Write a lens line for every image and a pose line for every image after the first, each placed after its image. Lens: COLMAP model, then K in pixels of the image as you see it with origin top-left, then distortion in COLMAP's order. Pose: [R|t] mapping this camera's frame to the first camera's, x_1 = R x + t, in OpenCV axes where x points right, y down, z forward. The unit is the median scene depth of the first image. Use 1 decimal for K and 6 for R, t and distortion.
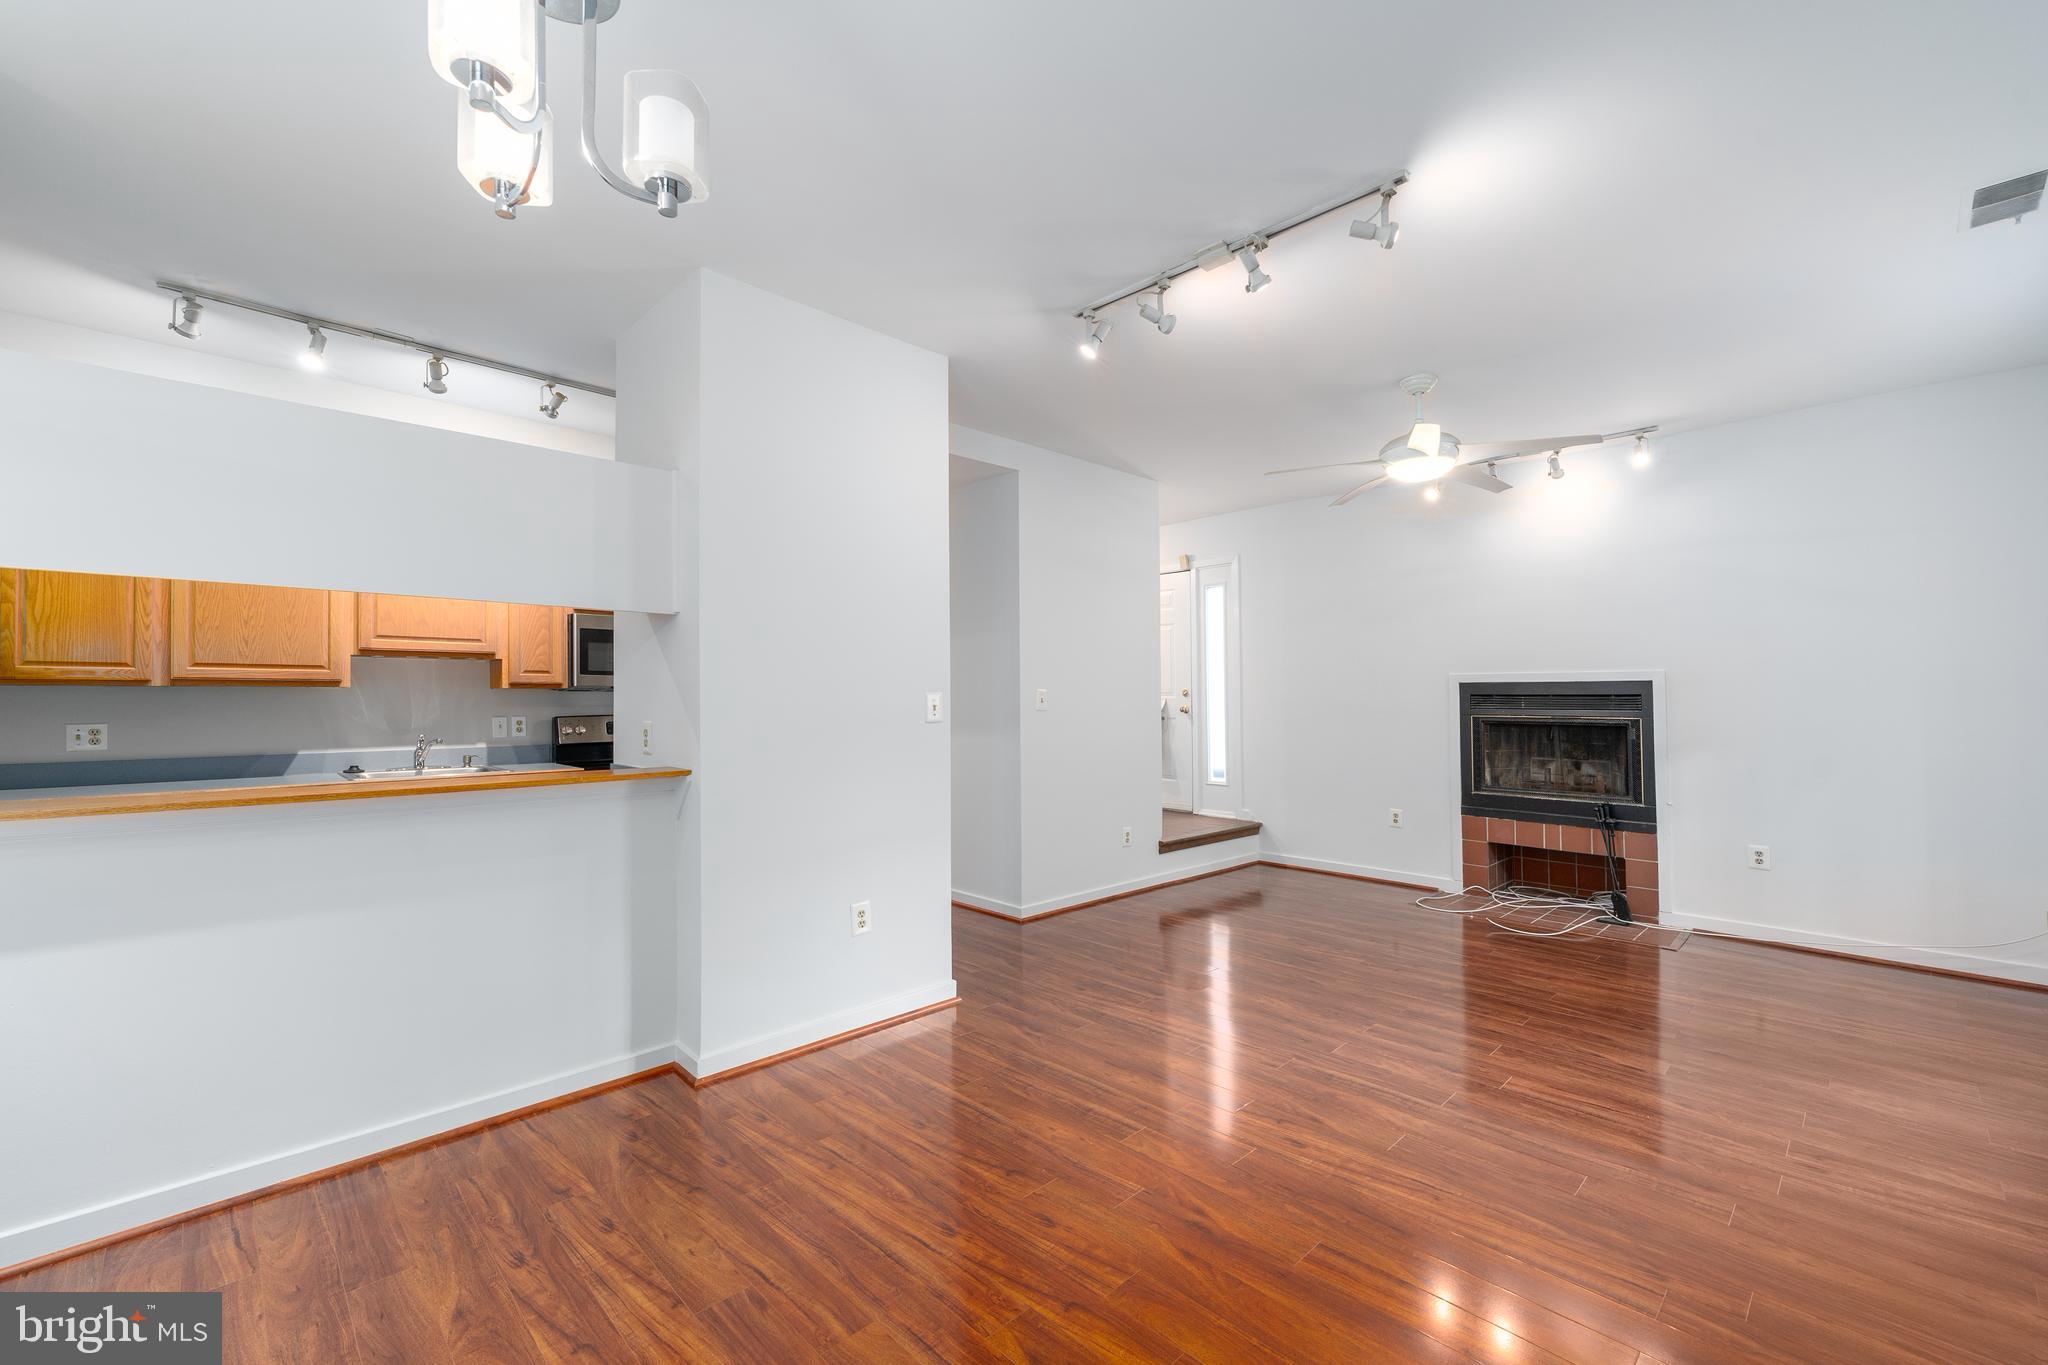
lens RADIAL K [[829.2, 0, 1021.3], [0, 829.2, 655.3], [0, 0, 1]] dist [0.000314, -0.000959]
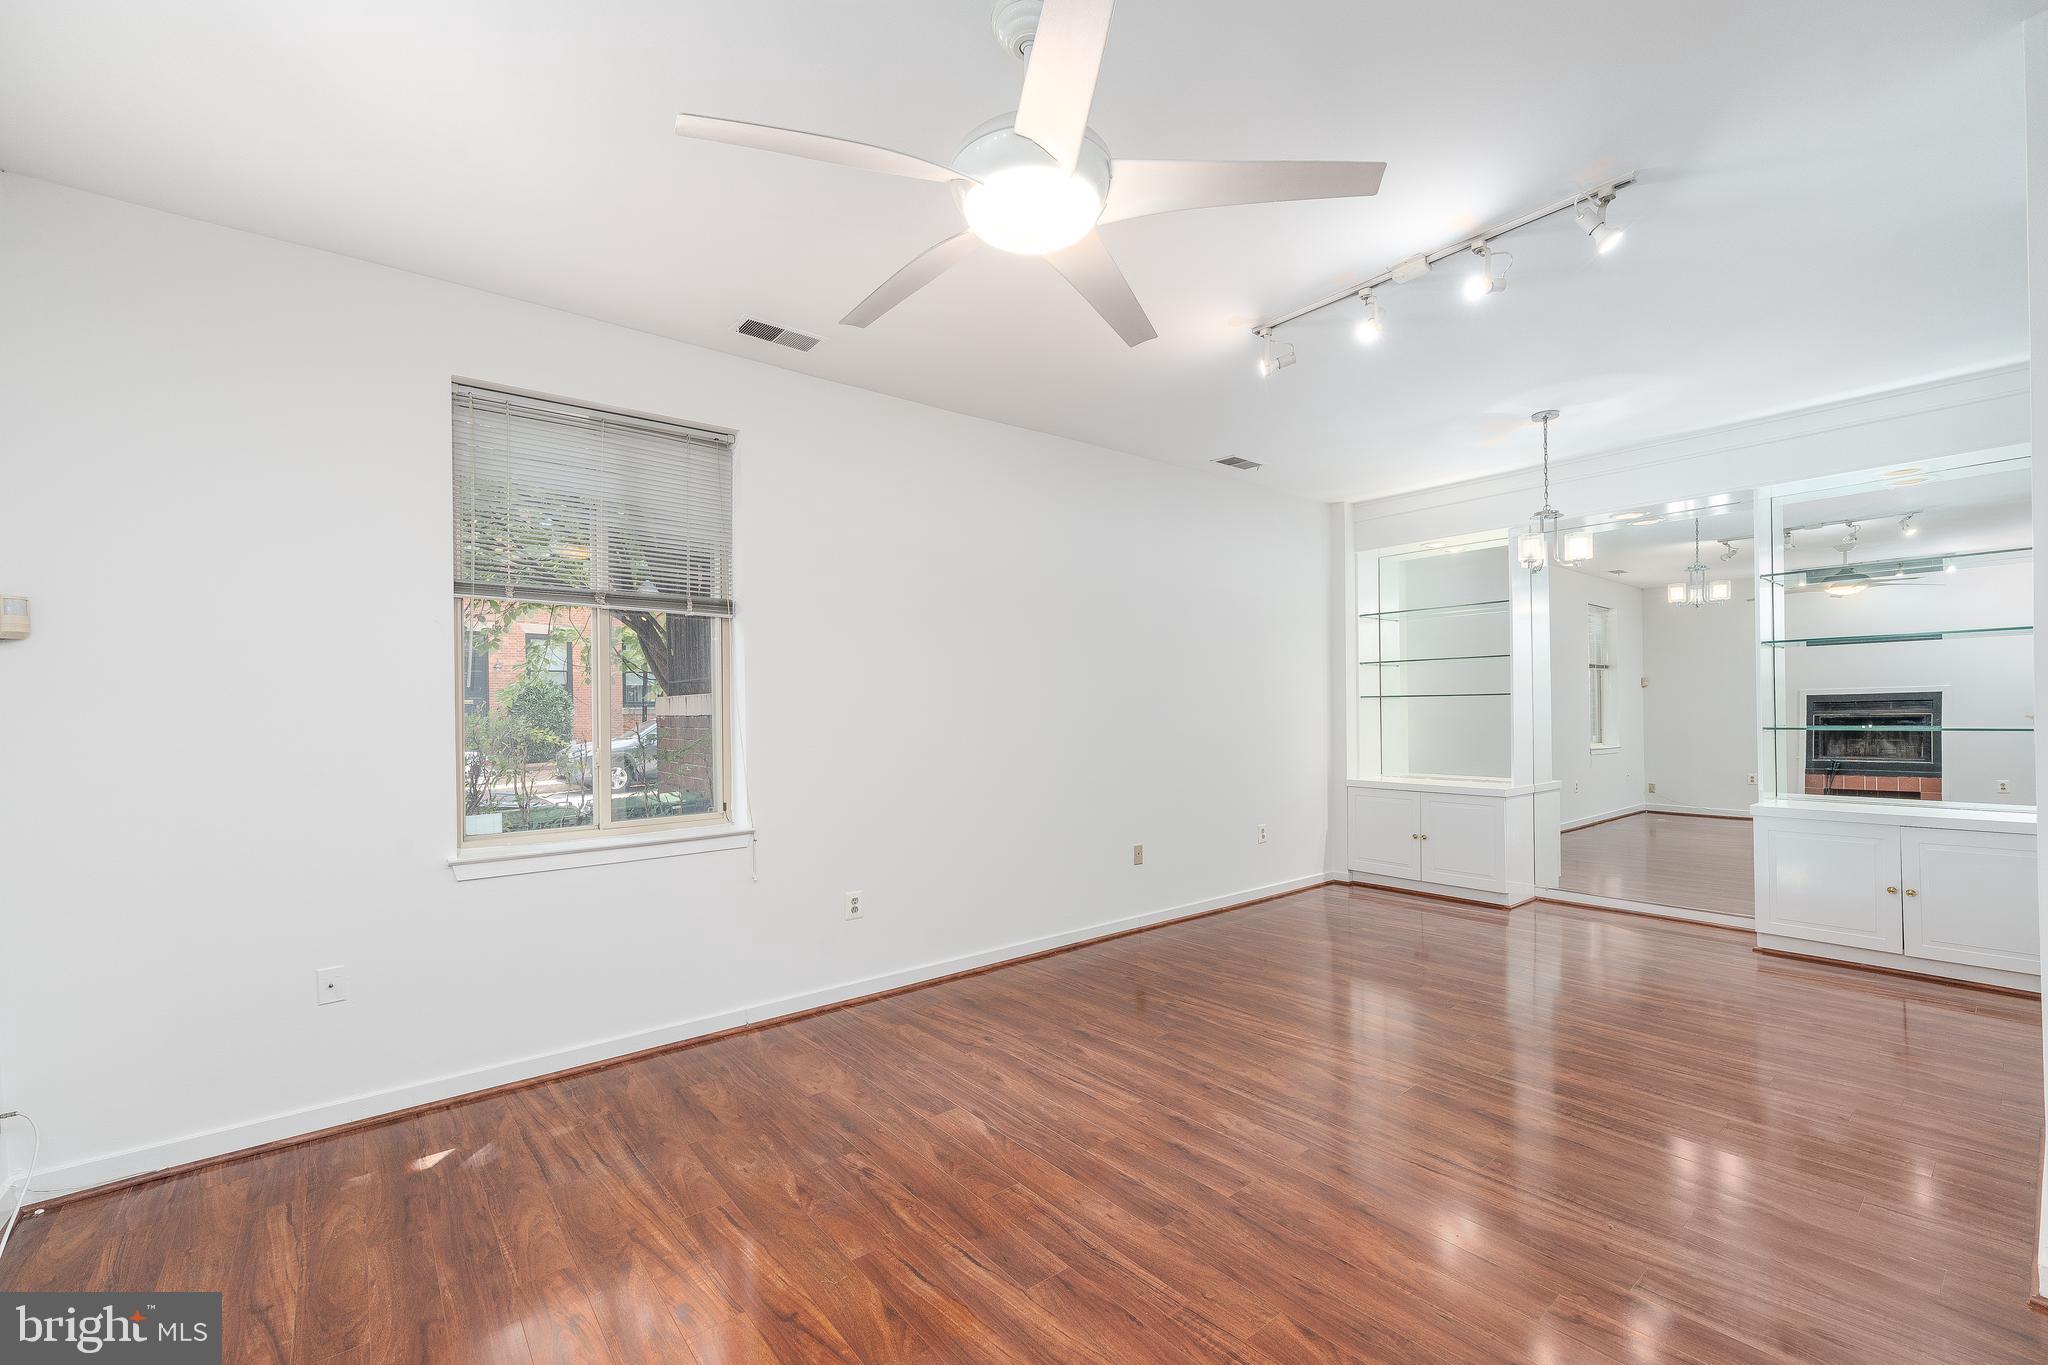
lens RADIAL K [[855.9, 0, 1033.2], [0, 855.9, 706.0], [0, 0, 1]] dist [0.000142, -0.000025]
pose [[-0.998053, 0.013874, 0.060804, 0.358158], [0.010676, 0.998558, -0.052612, 0.056932], [-0.061446, -0.051860, -0.996762, 1.143713]]
